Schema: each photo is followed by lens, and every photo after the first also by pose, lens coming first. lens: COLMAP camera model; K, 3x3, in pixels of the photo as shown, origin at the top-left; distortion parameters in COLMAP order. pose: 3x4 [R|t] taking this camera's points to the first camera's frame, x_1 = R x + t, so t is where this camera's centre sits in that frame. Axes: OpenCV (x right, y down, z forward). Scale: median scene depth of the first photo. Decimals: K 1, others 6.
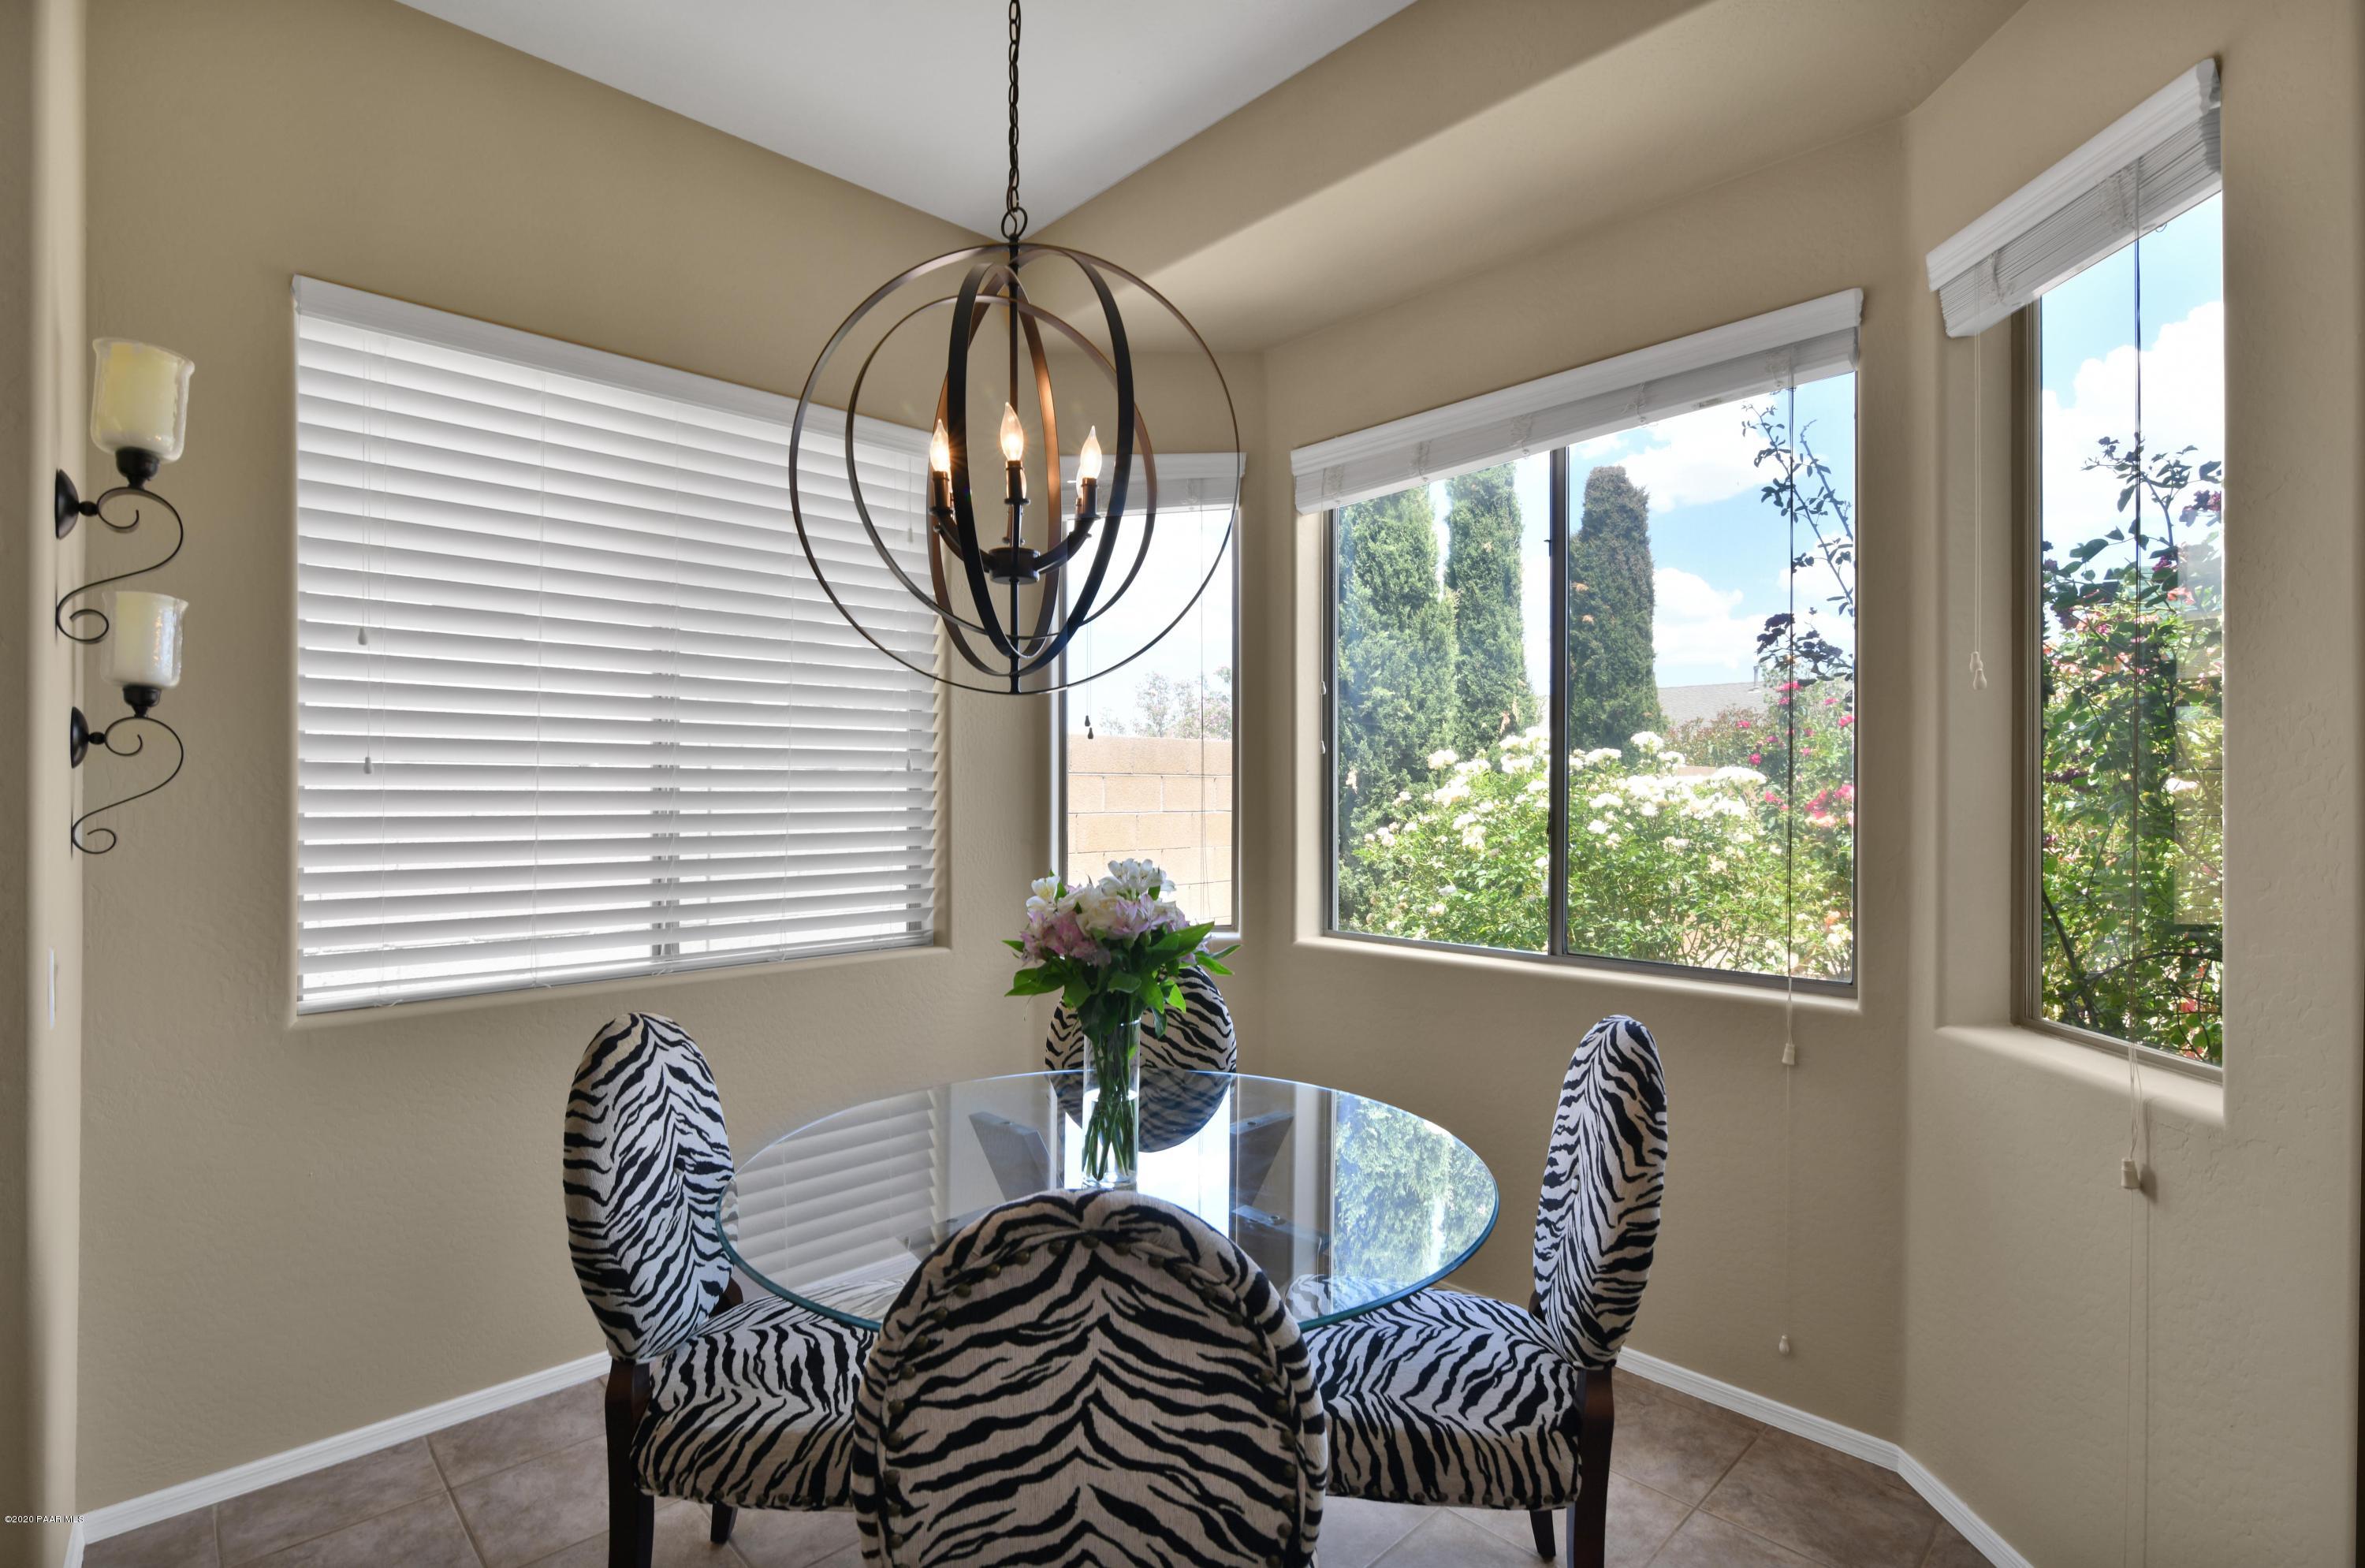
lens RADIAL K [[1076.5, 0, 1173.9], [0, 1076.5, 786.4], [0, 0, 1]] dist [-0.020418, -0.000220]
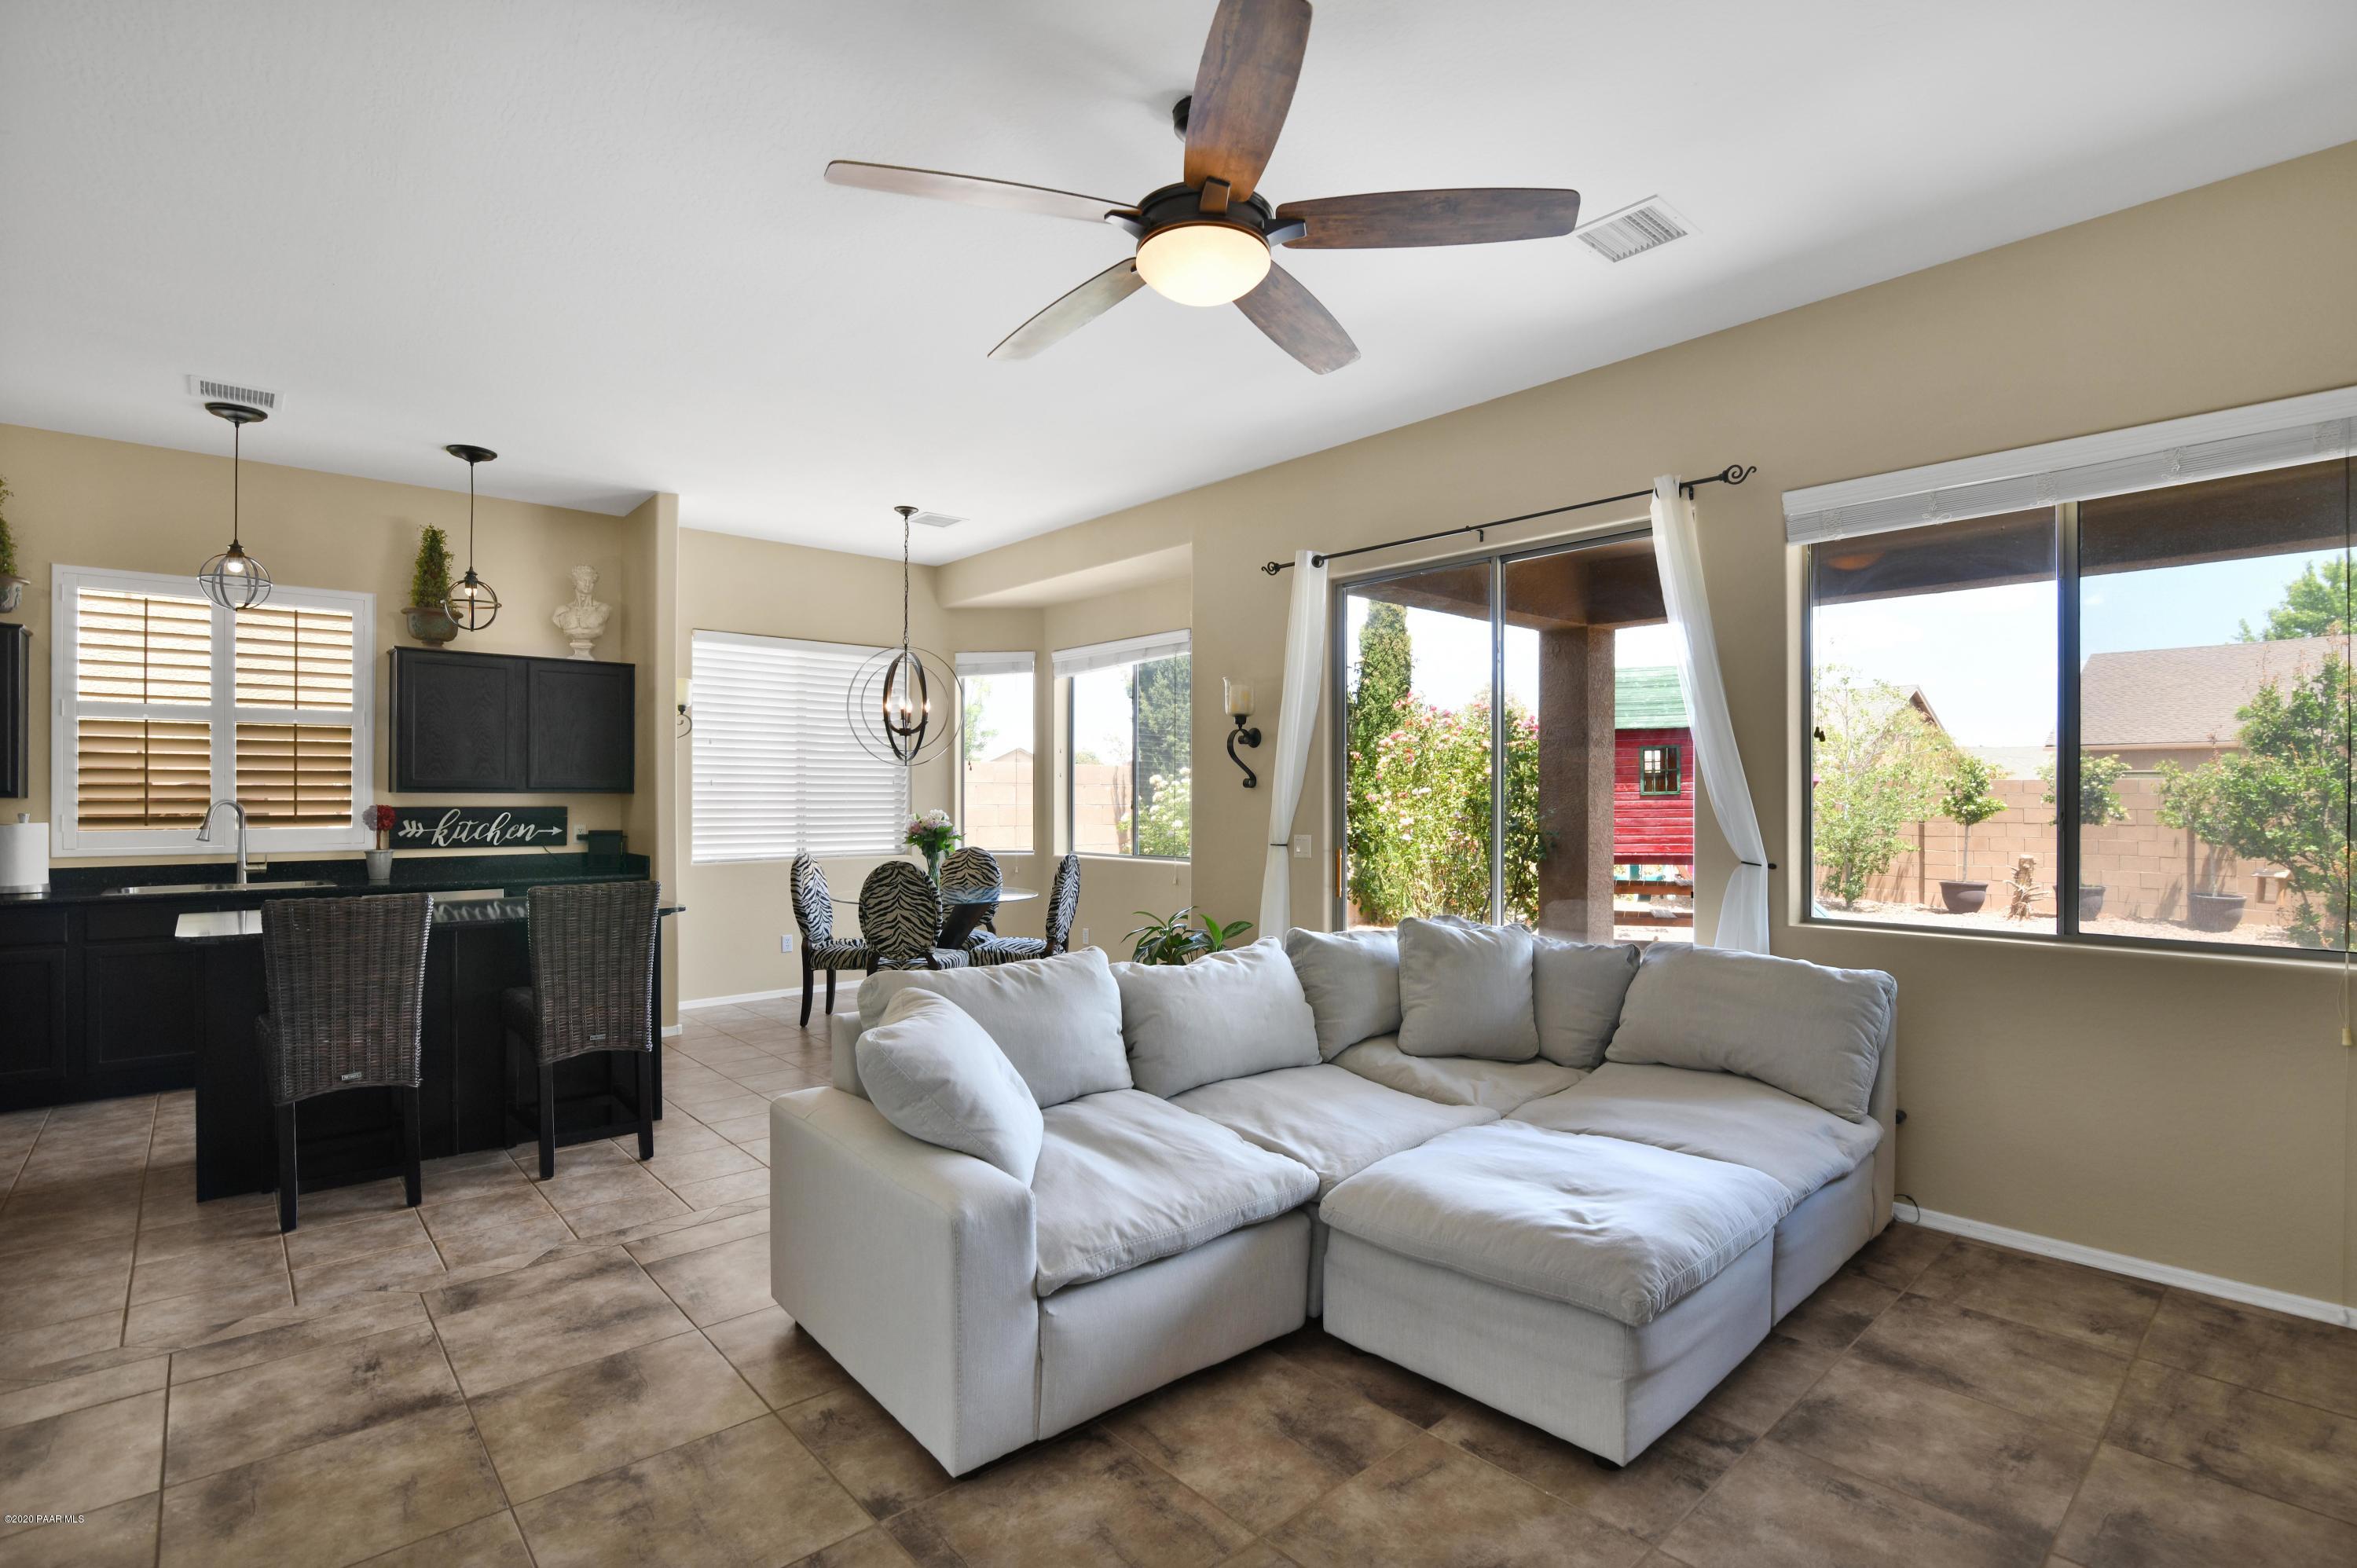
lens RADIAL K [[1072.8, 0, 1197.7], [0, 1072.8, 802.9], [0, 0, 1]] dist [-0.020418, -0.000220]
pose [[0.999660, 0.004687, -0.025660, 0.815620], [-0.004331, 0.999894, 0.013919, -0.013668], [0.025723, -0.013804, 0.999574, -2.302120]]
